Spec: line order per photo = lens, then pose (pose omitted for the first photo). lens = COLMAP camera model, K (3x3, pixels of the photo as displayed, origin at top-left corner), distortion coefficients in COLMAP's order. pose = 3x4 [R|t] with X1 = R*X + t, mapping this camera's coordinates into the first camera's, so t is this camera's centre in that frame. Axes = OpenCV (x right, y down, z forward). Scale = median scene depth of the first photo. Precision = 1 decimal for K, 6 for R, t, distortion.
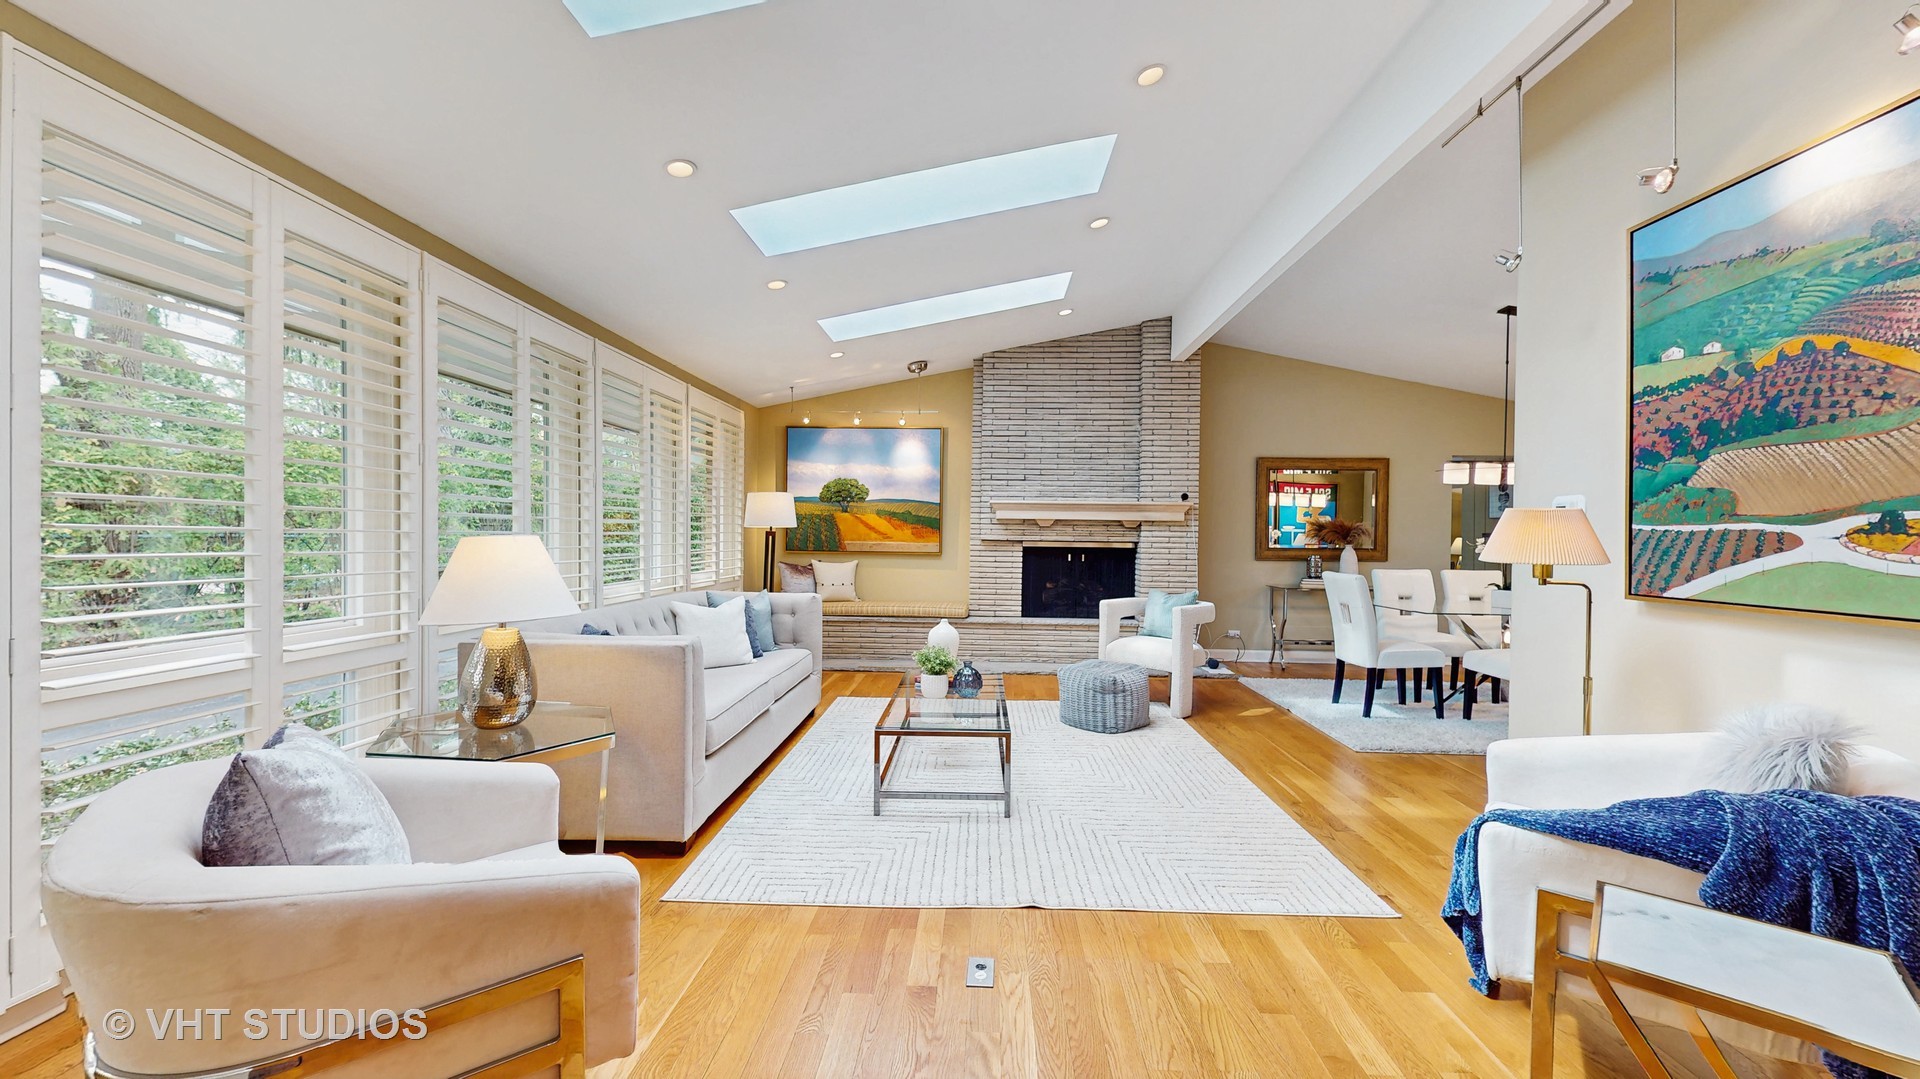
lens RADIAL K [[716.6, 0, 960.0], [0, 716.6, 539.5], [0, 0, 1]] dist [0.000803, -0.000266]
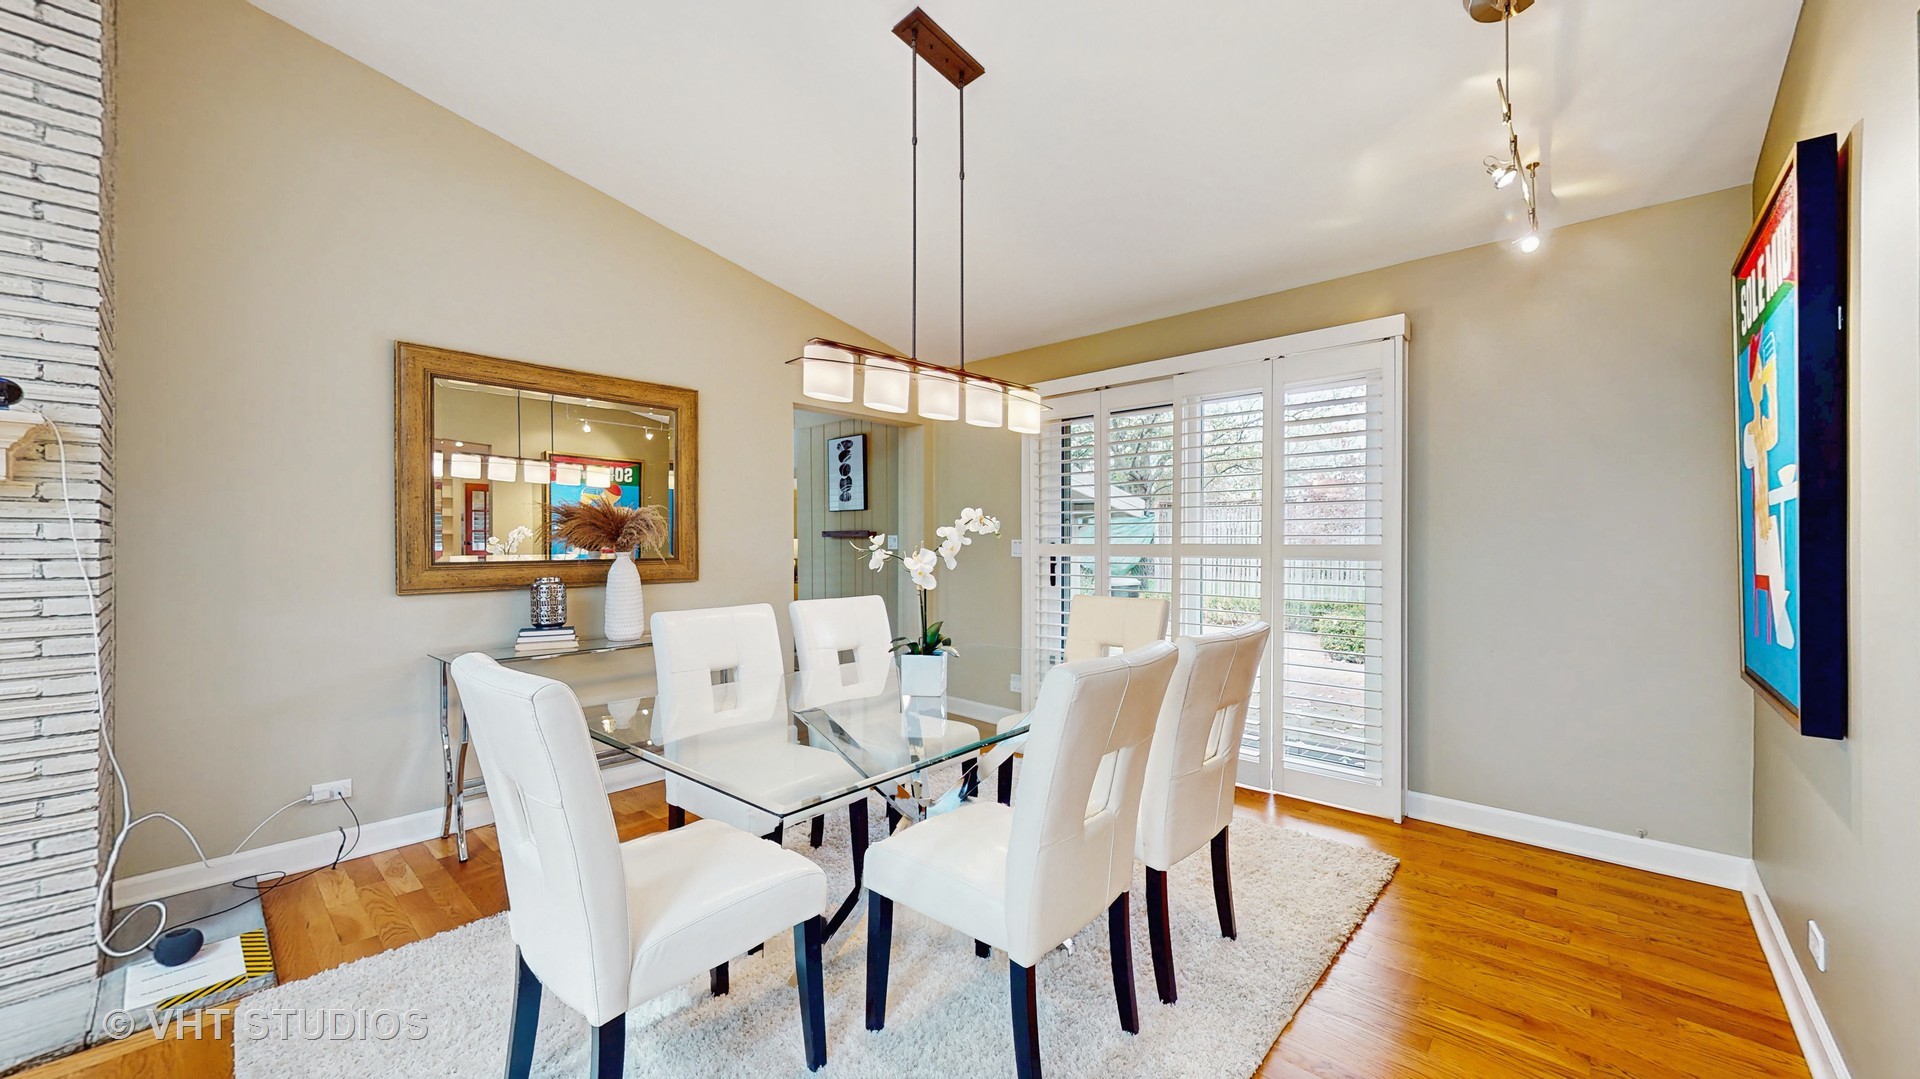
lens RADIAL K [[716.6, 0, 960.0], [0, 716.6, 539.5], [0, 0, 1]] dist [0.000803, -0.000266]
pose [[0.649882, -0.011992, 0.759940, 0.317561], [0.016894, 0.999856, 0.001331, 0.002311], [-0.759847, 0.011974, 0.649992, 0.502726]]
